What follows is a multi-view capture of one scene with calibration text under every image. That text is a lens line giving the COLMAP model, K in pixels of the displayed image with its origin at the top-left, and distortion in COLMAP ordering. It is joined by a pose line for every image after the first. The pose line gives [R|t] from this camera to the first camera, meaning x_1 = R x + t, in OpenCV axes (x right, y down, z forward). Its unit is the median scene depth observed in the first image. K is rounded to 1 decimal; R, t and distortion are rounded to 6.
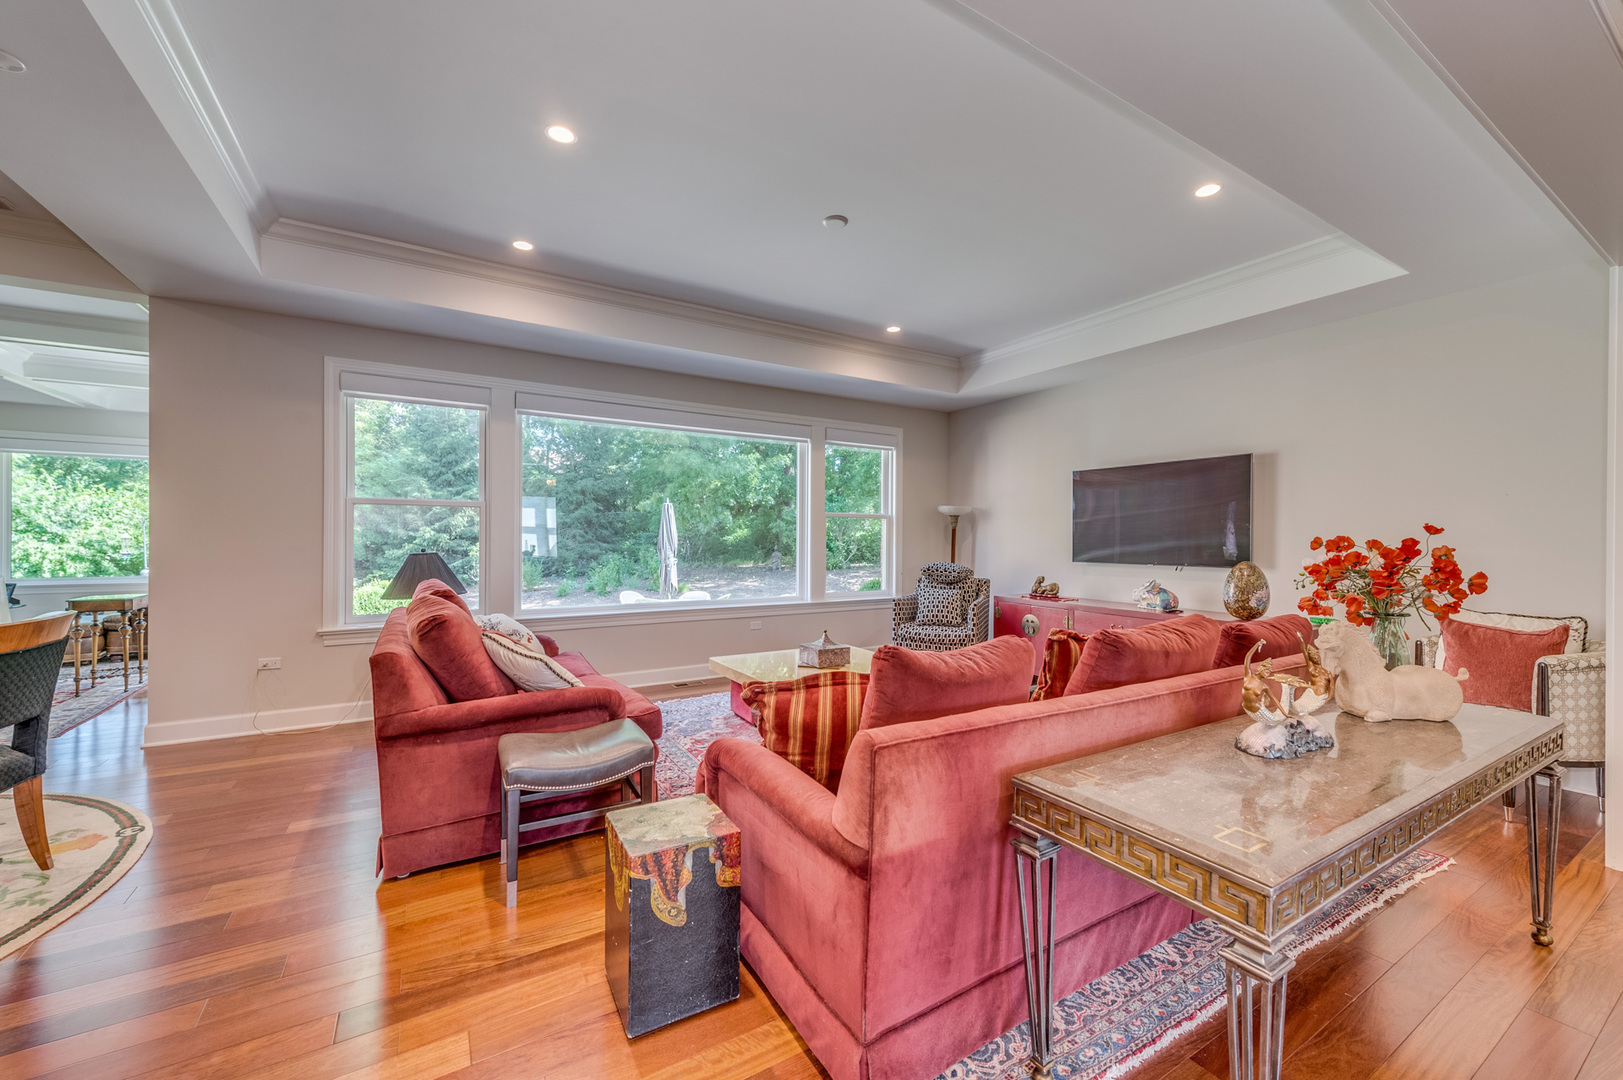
lens RADIAL K [[633.0, 0, 810.3], [0, 633.0, 545.6], [0, 0, 1]] dist [0.016295, -0.004866]
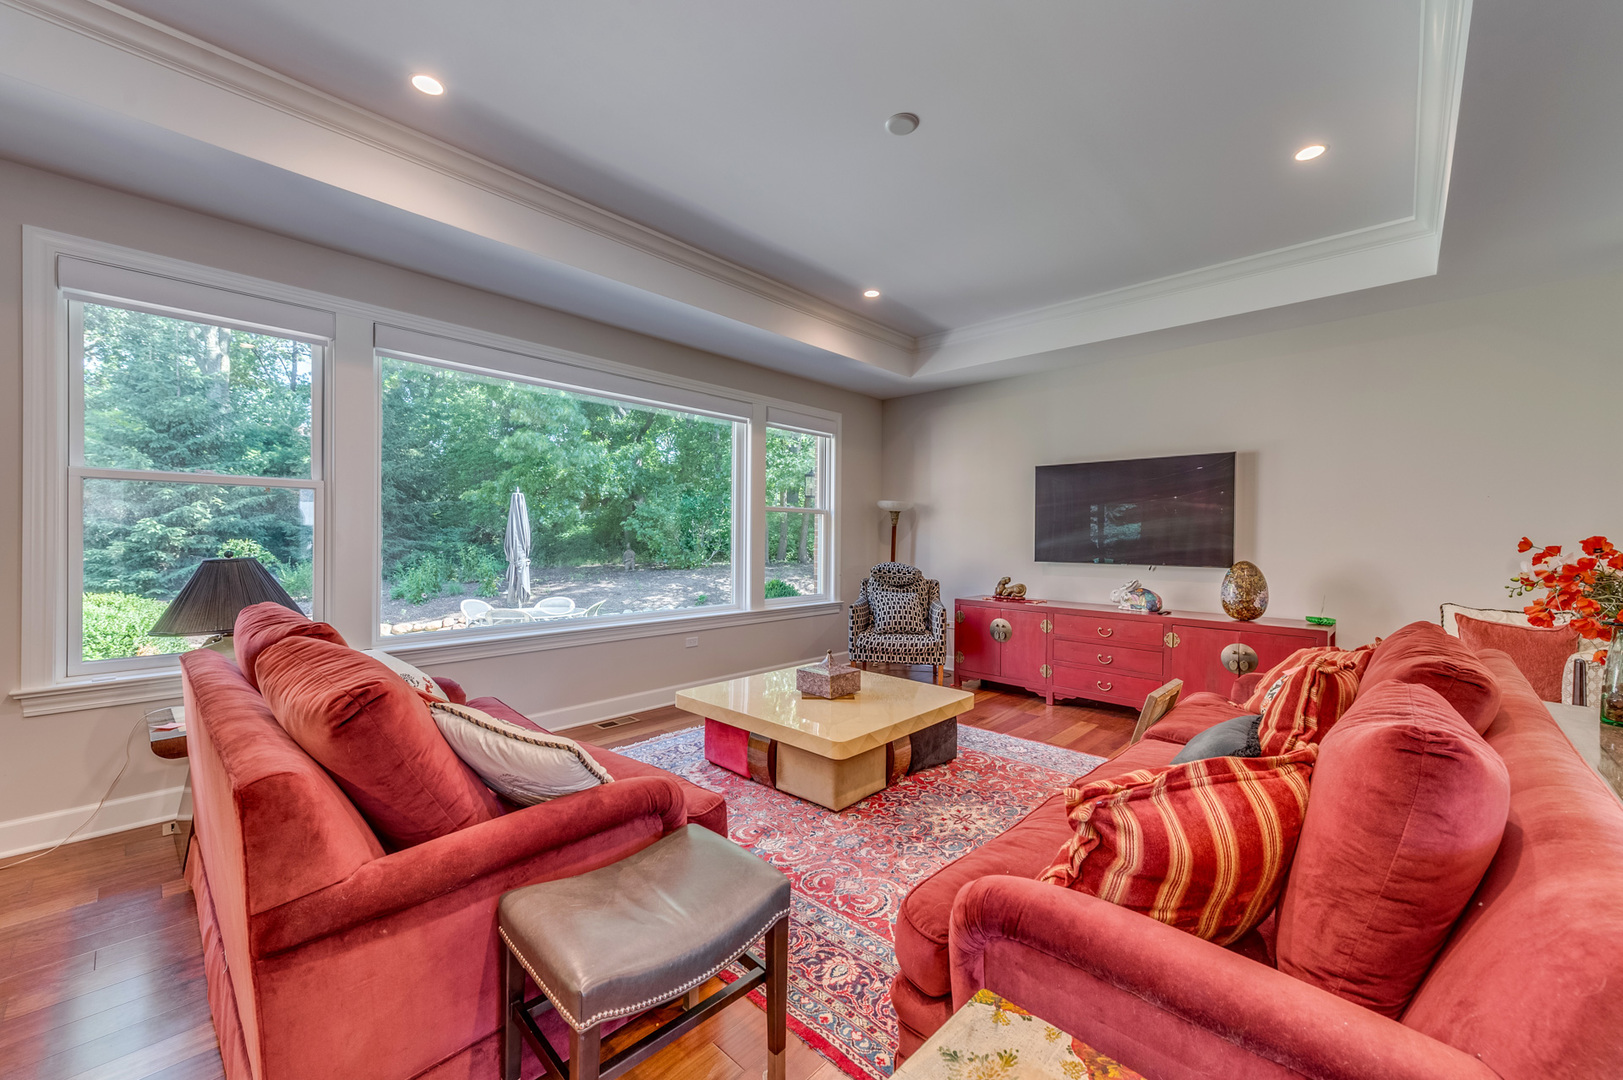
lens RADIAL K [[633.0, 0, 810.3], [0, 633.0, 545.6], [0, 0, 1]] dist [0.016295, -0.004866]
pose [[0.962493, -0.001779, 0.271301, -0.179354], [0.000467, 0.999988, 0.004899, -0.003290], [-0.271306, -0.004589, 0.962482, 0.187920]]
